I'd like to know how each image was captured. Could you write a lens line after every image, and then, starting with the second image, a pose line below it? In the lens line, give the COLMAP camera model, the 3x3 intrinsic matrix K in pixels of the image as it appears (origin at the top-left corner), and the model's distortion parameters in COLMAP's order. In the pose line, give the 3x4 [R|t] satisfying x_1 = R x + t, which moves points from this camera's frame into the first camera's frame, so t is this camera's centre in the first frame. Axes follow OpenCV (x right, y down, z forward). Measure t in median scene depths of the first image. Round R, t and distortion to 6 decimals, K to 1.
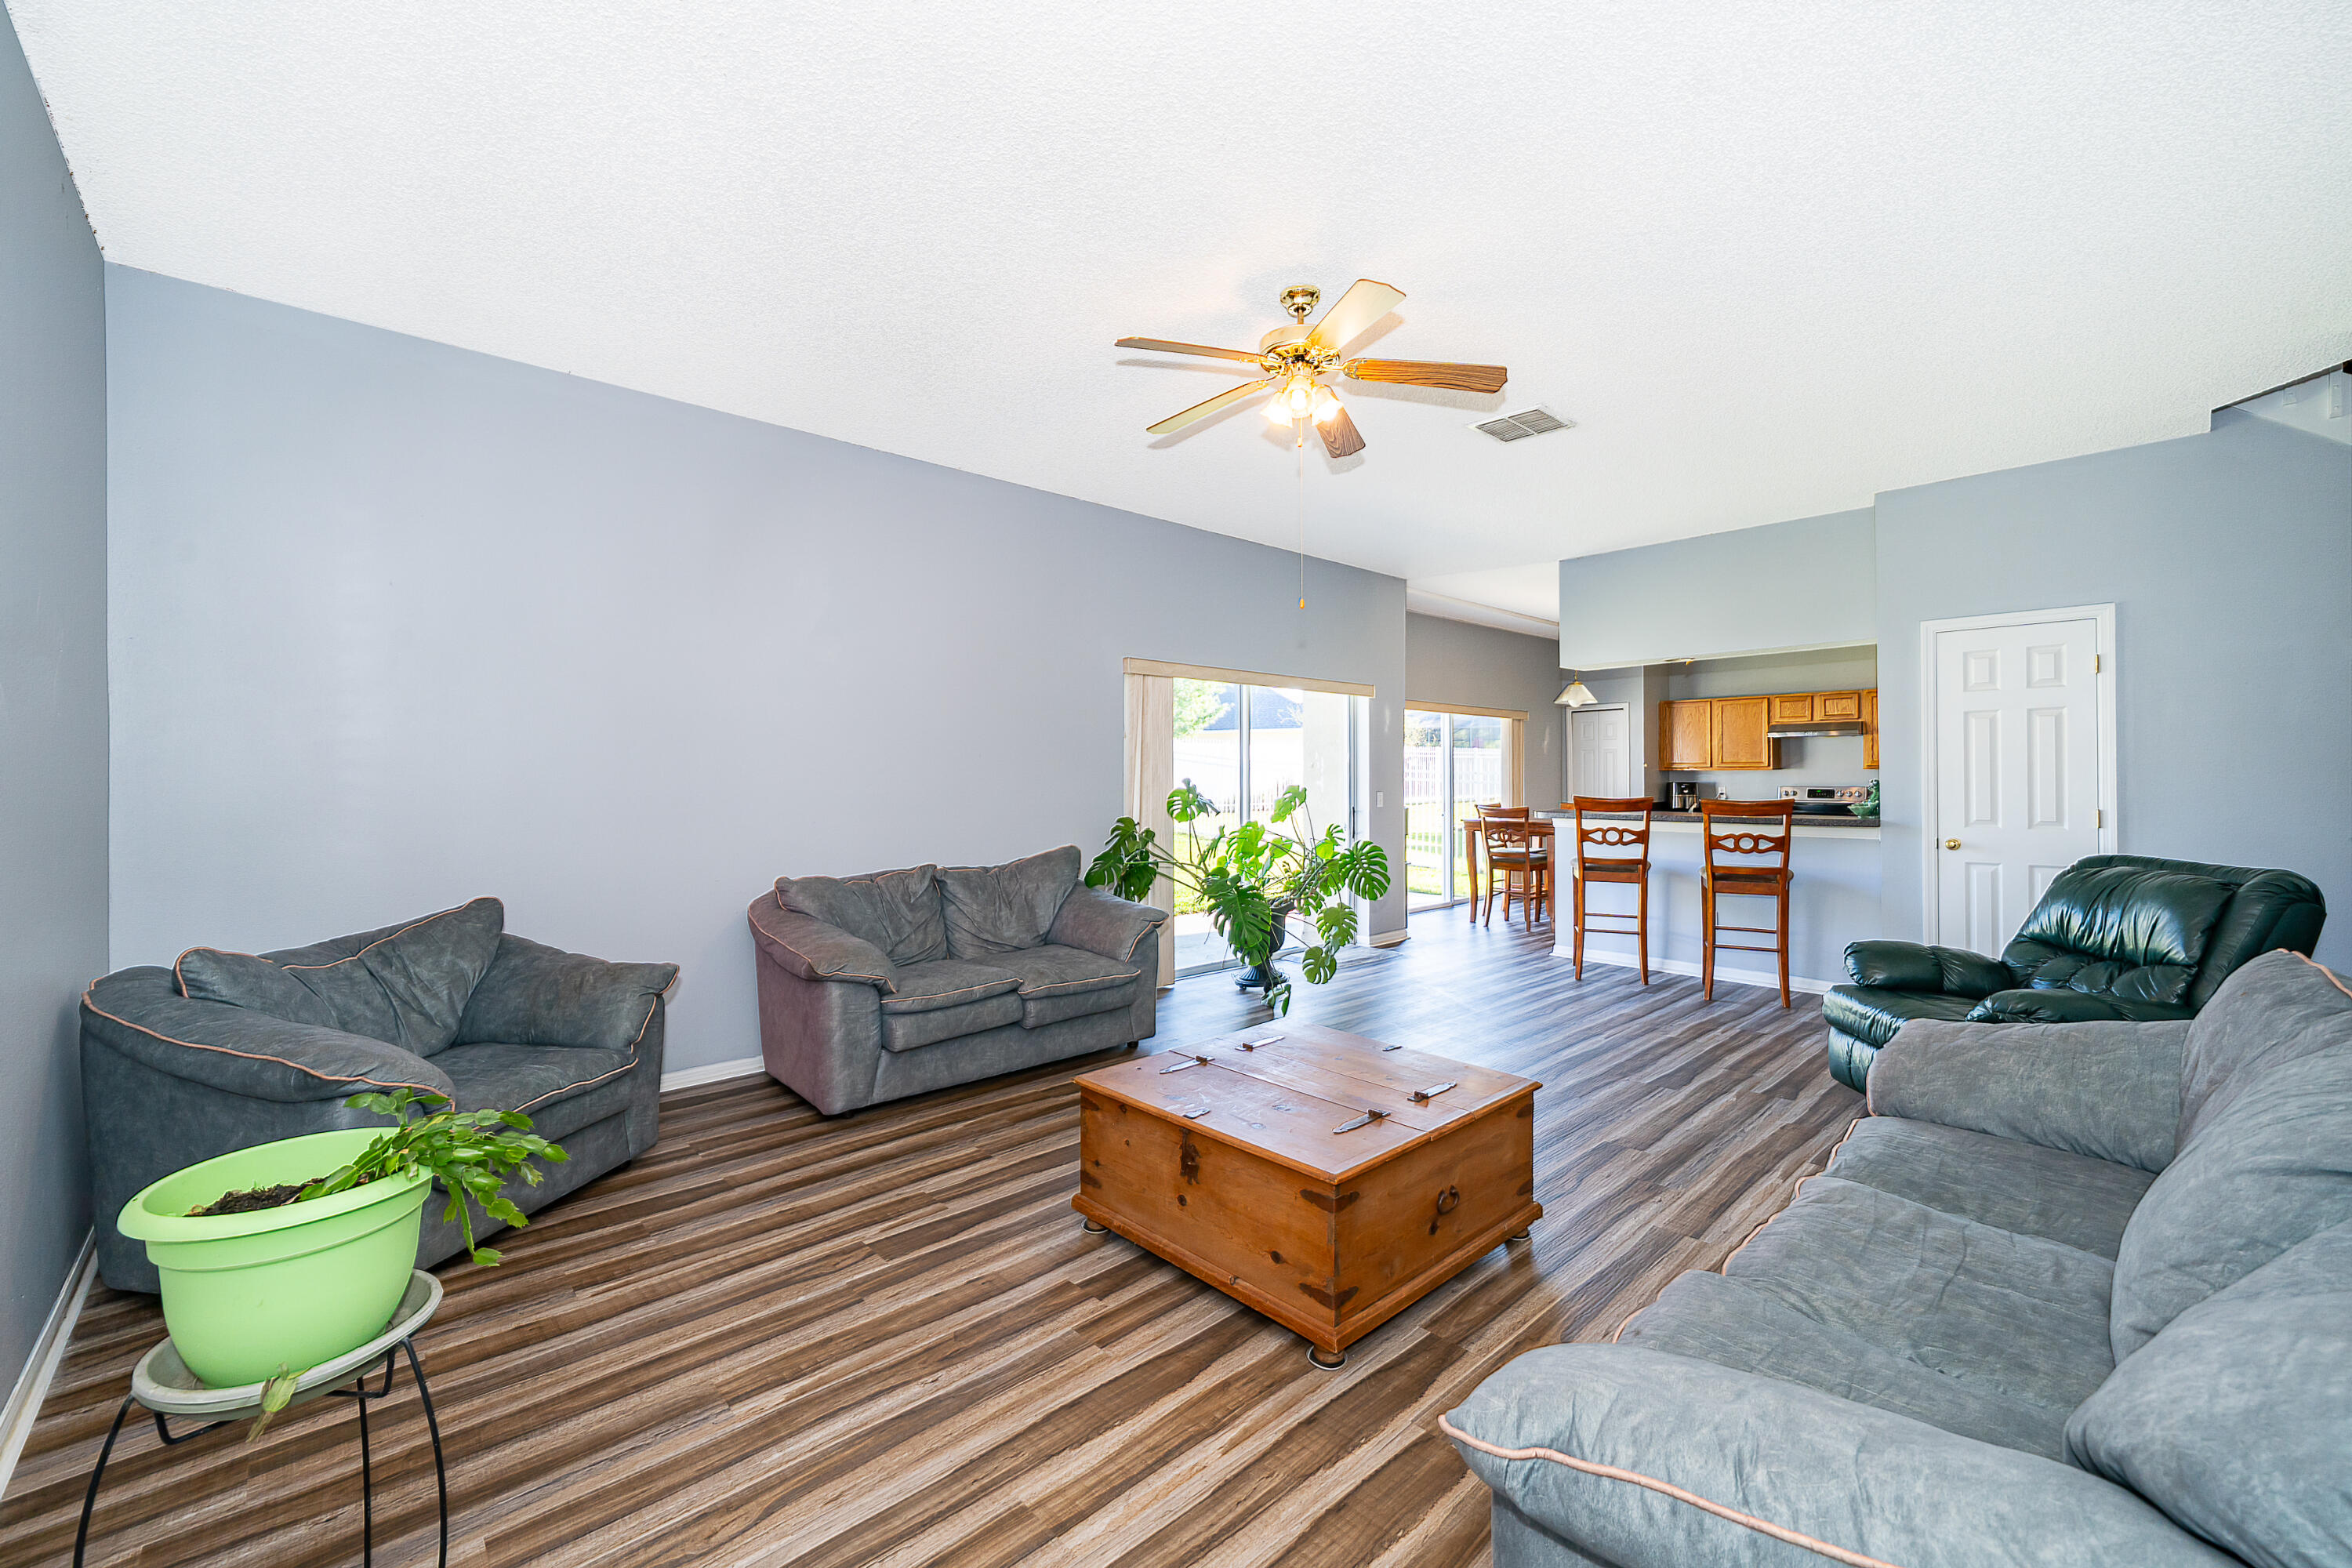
lens RADIAL K [[943.7, 0, 1182.4], [0, 943.7, 783.8], [0, 0, 1]] dist [0.000893, -0.000111]
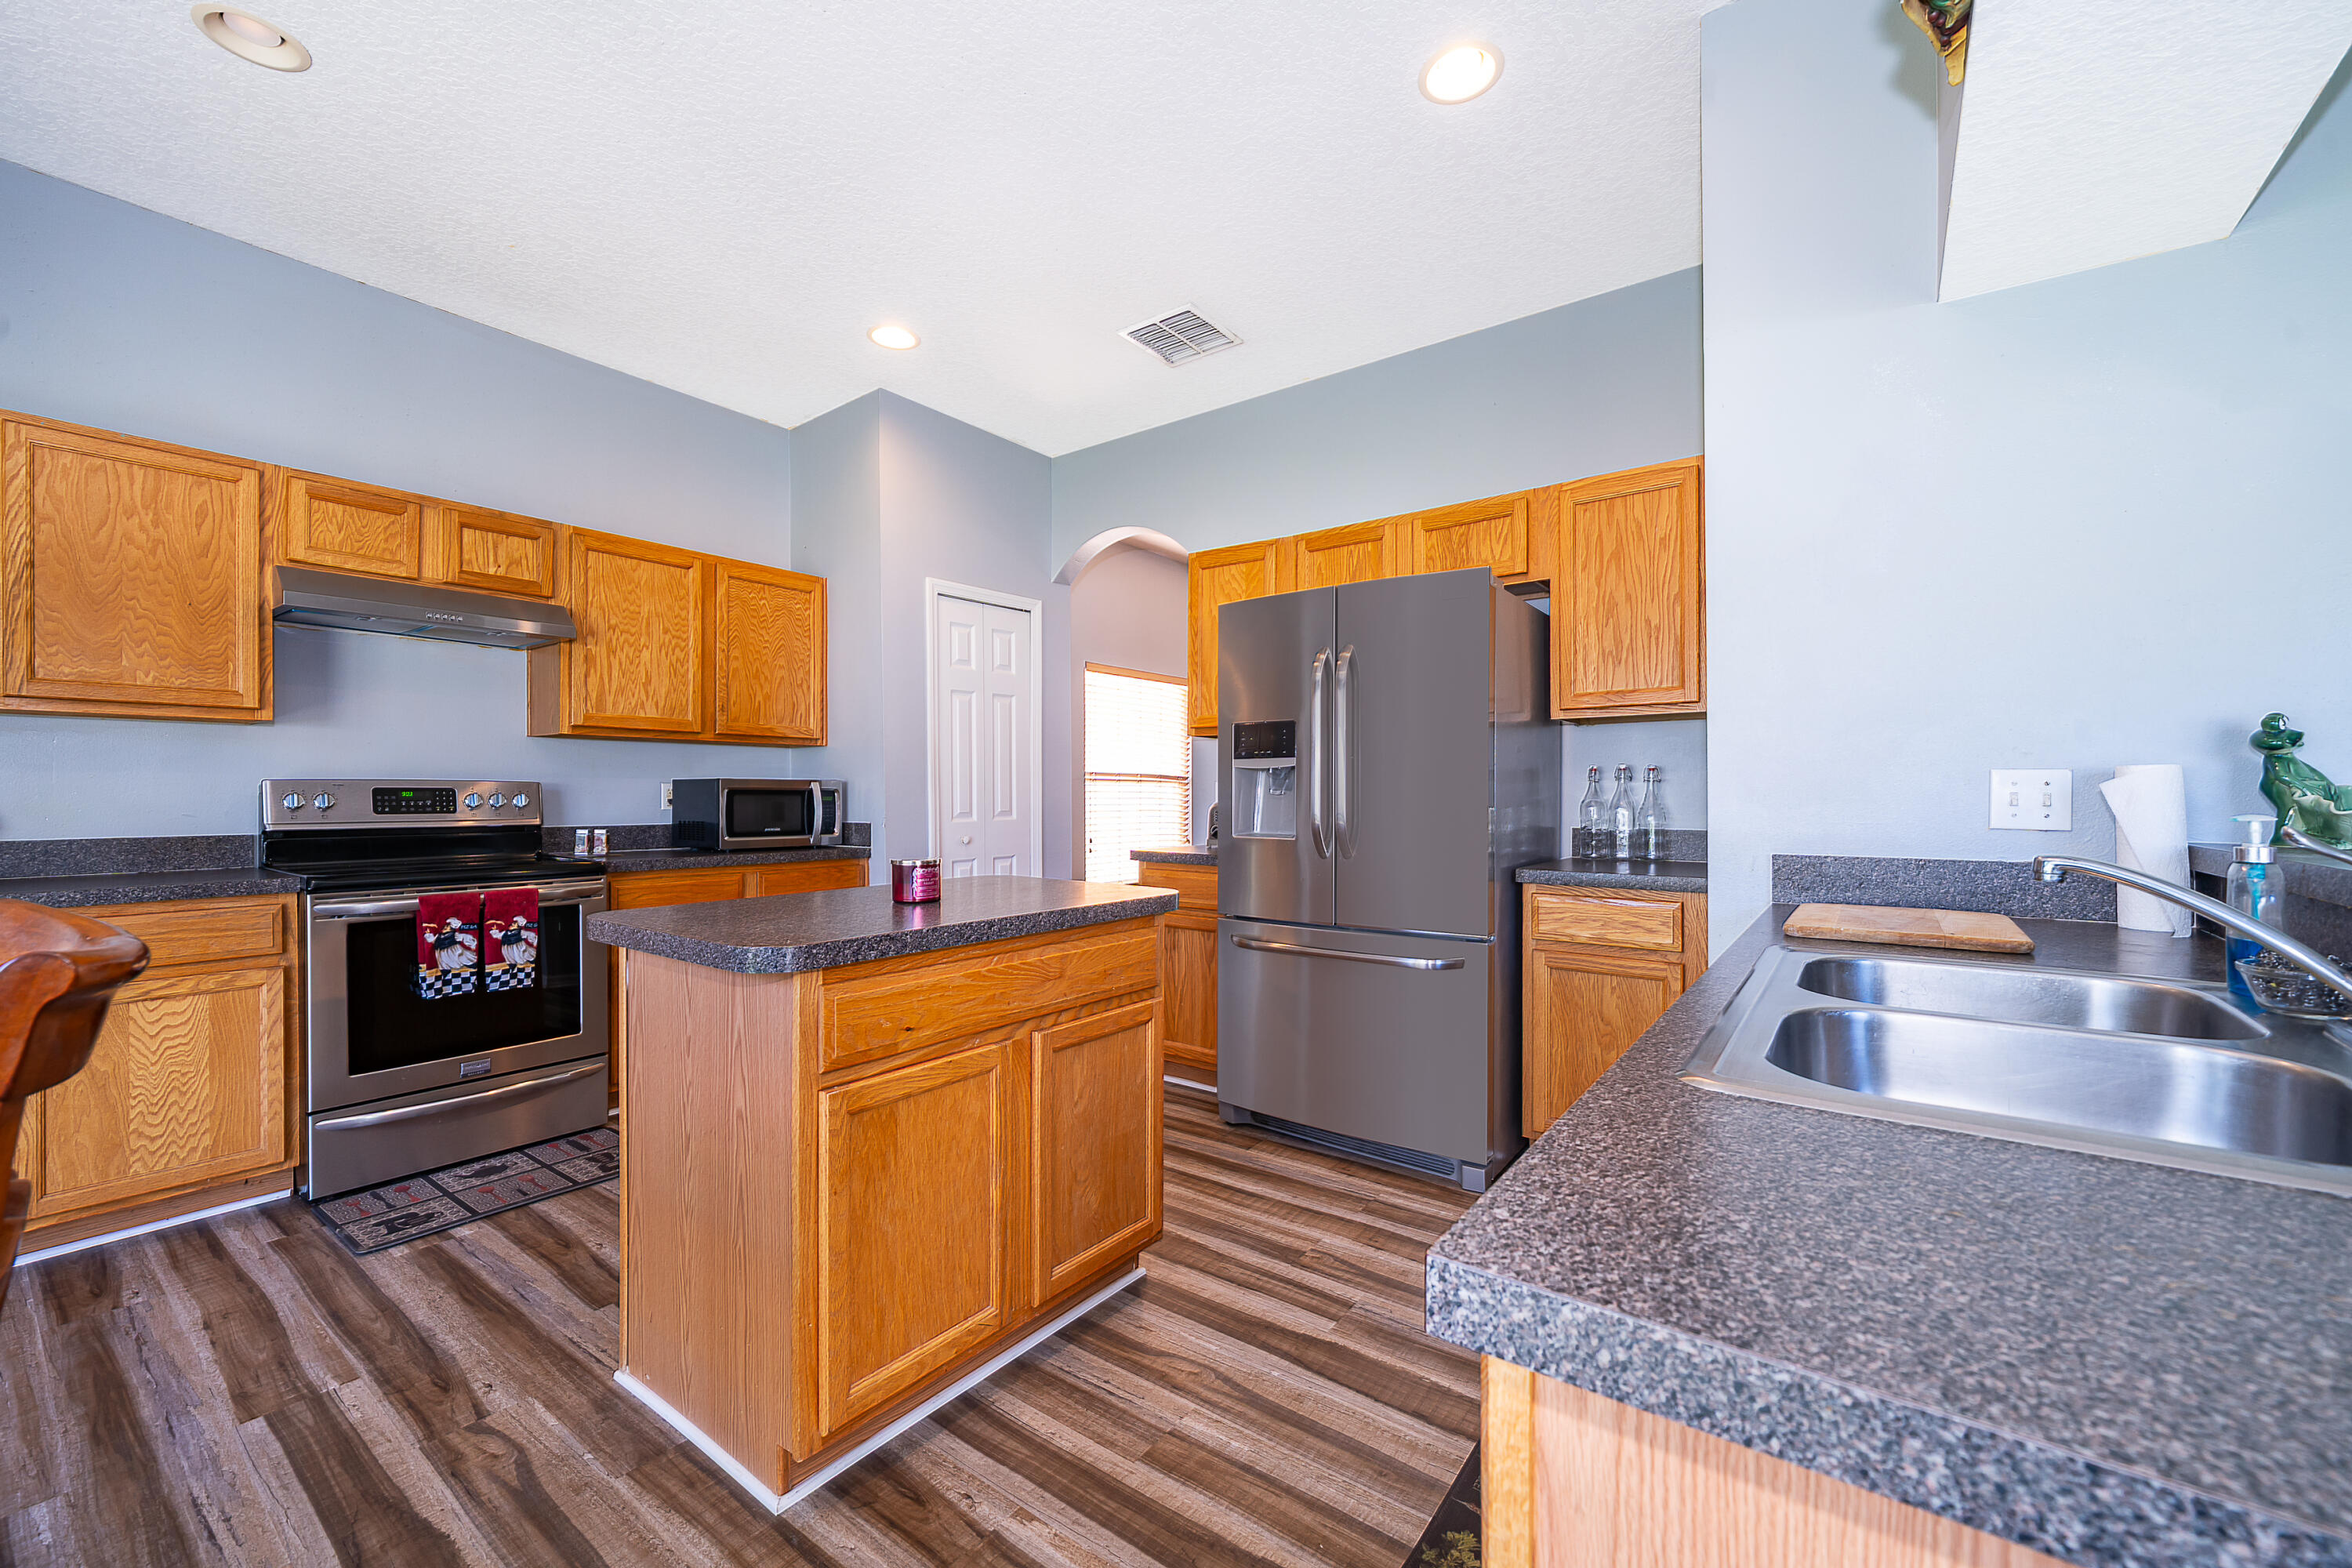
lens RADIAL K [[943.7, 0, 1175.5], [0, 943.7, 797.2], [0, 0, 1]] dist [0.000893, -0.000111]
pose [[-0.170717, -0.000963, 0.985320, 0.292061], [0.007431, 0.999970, 0.002264, 0.010275], [-0.985292, 0.007709, -0.170705, 0.784989]]
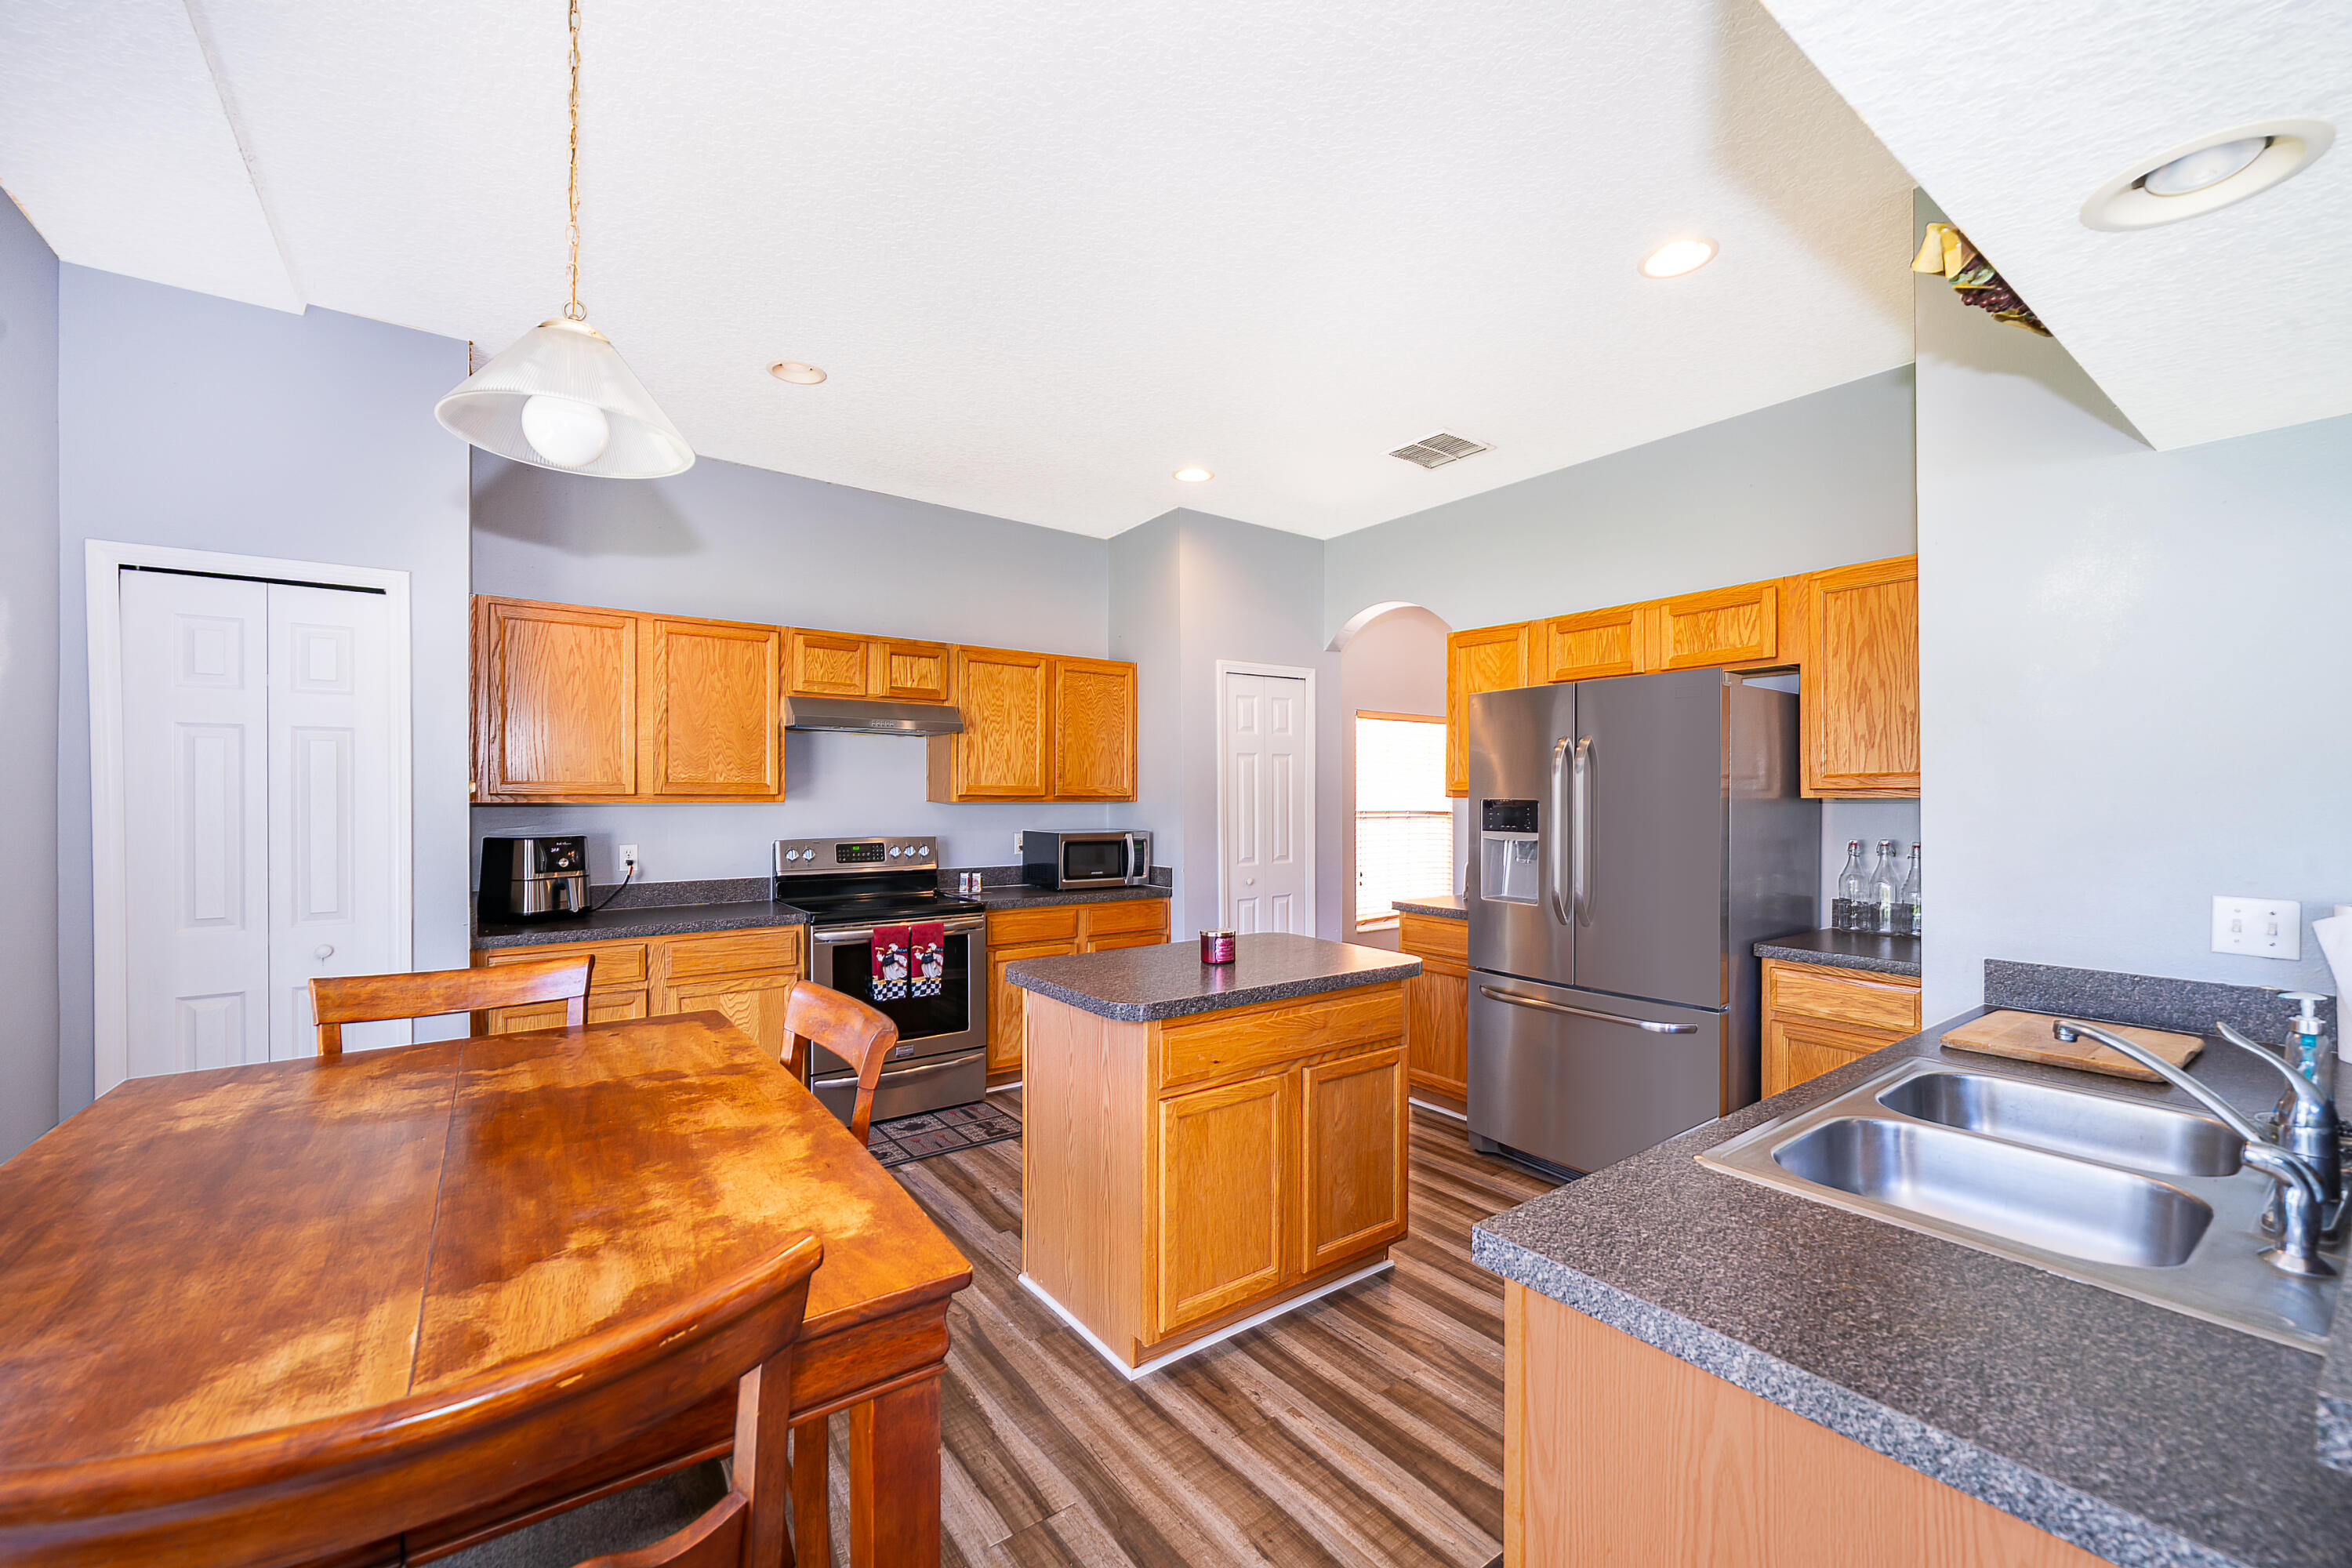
lens RADIAL K [[943.7, 0, 1172.9], [0, 943.7, 799.2], [0, 0, 1]] dist [0.000893, -0.000111]
pose [[0.122458, 0.000752, 0.992473, 0.225874], [0.005266, 0.999985, -0.001408, -0.014995], [-0.992460, 0.005399, 0.122452, 0.784545]]
